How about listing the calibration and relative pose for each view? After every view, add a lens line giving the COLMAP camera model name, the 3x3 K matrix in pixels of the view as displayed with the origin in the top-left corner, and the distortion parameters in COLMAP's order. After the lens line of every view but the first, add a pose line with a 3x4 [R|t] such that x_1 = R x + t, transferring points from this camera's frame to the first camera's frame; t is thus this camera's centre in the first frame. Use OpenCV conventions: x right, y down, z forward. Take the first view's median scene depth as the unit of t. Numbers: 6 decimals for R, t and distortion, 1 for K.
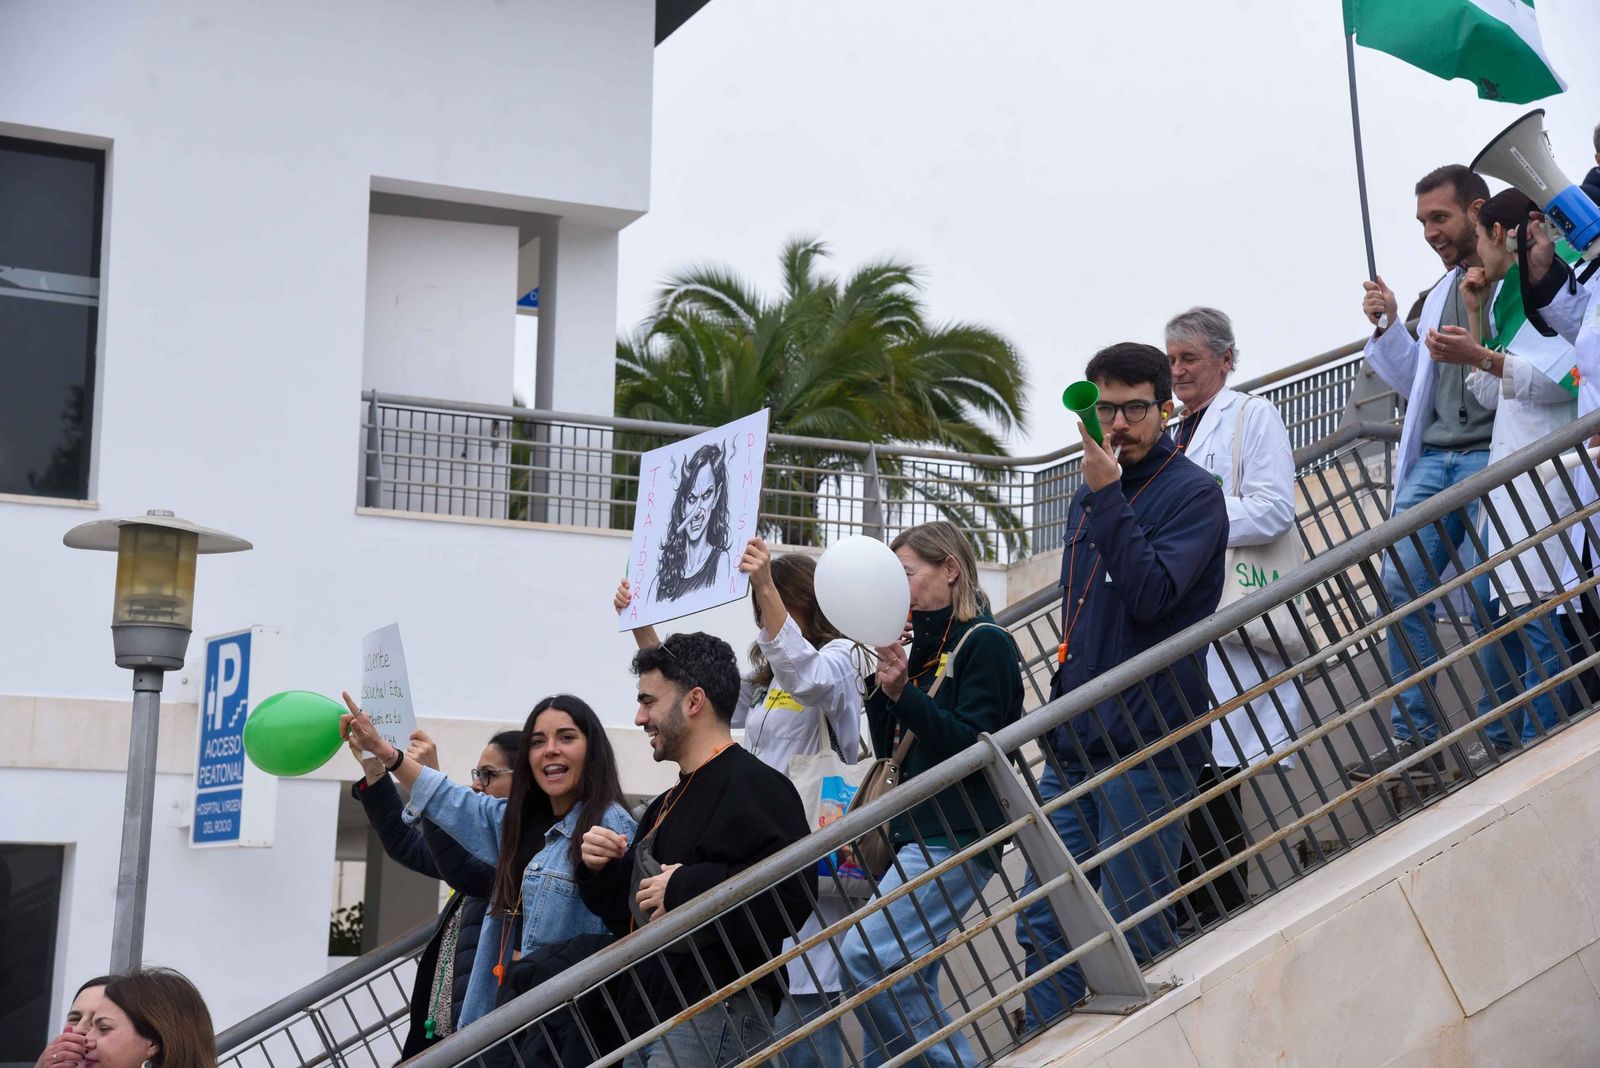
lens RADIAL K [[3328.4, 0, 800.0], [0, 3328.4, 534.0], [0, 0, 1]] dist [0.596174, 0.202545]
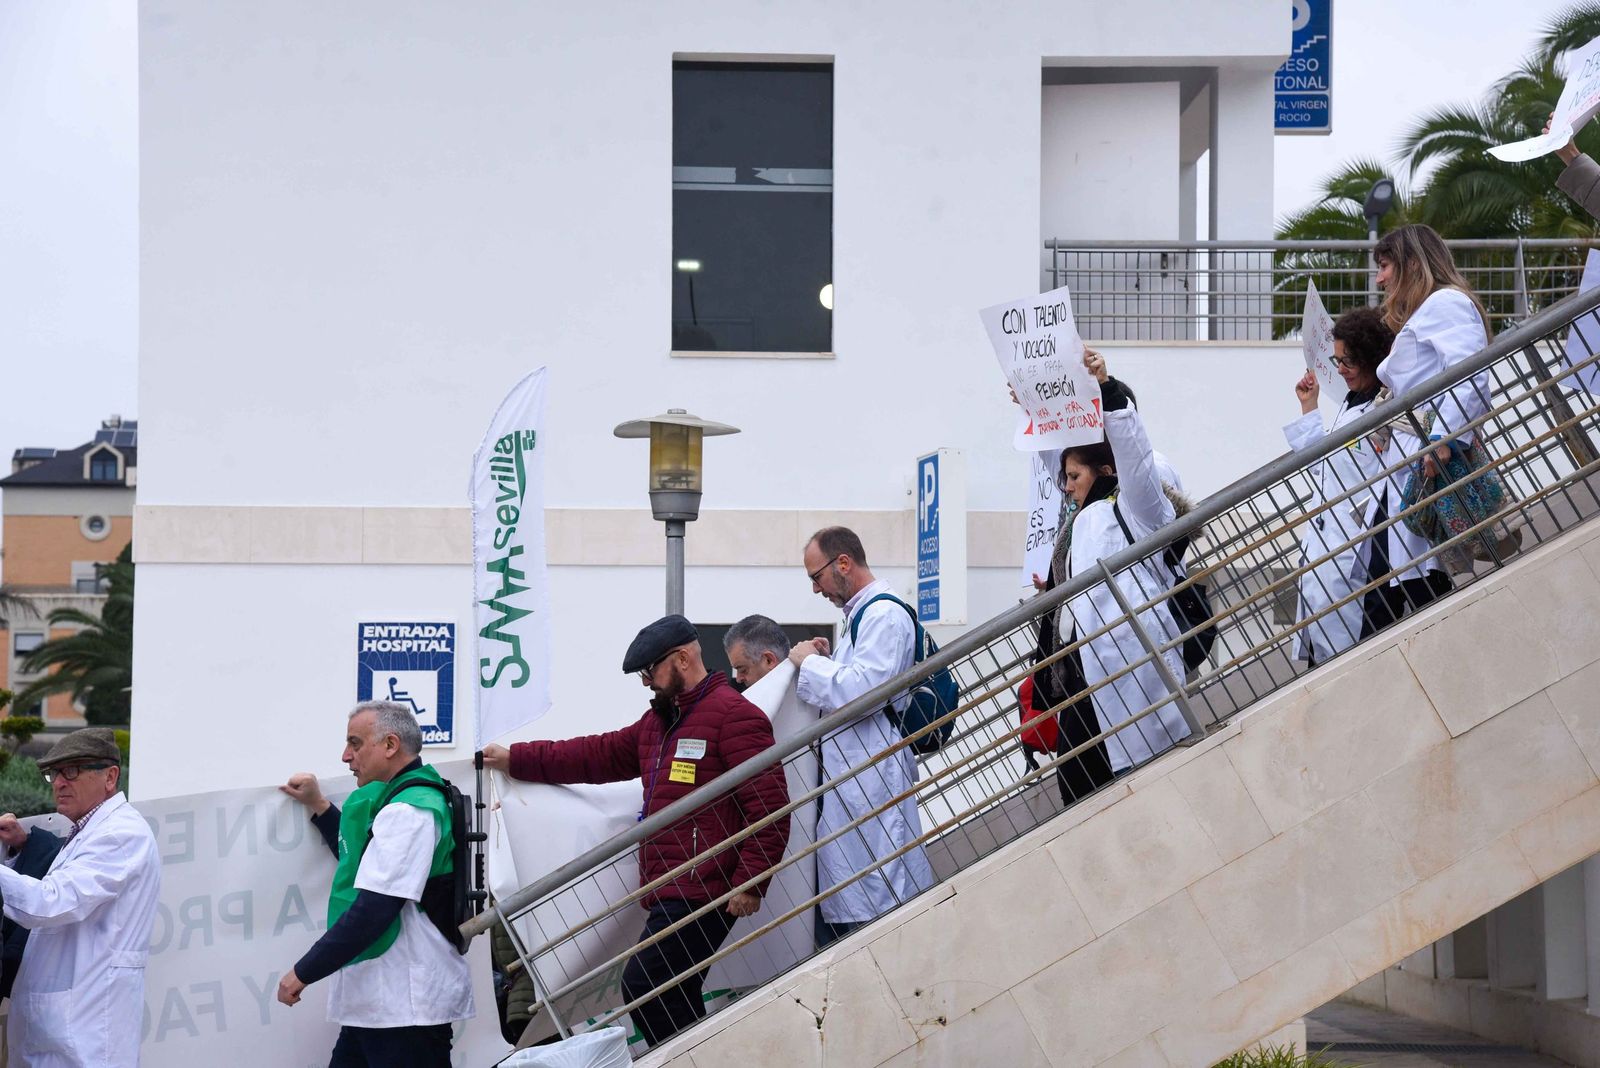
lens RADIAL K [[3328.4, 0, 800.0], [0, 3328.4, 534.0], [0, 0, 1]] dist [0.596174, 0.202545]
pose [[0.949503, -0.049967, -0.309753, 0.166426], [0.072956, 0.995338, 0.063077, -0.022537], [0.305157, -0.082490, 0.948723, -0.178252]]
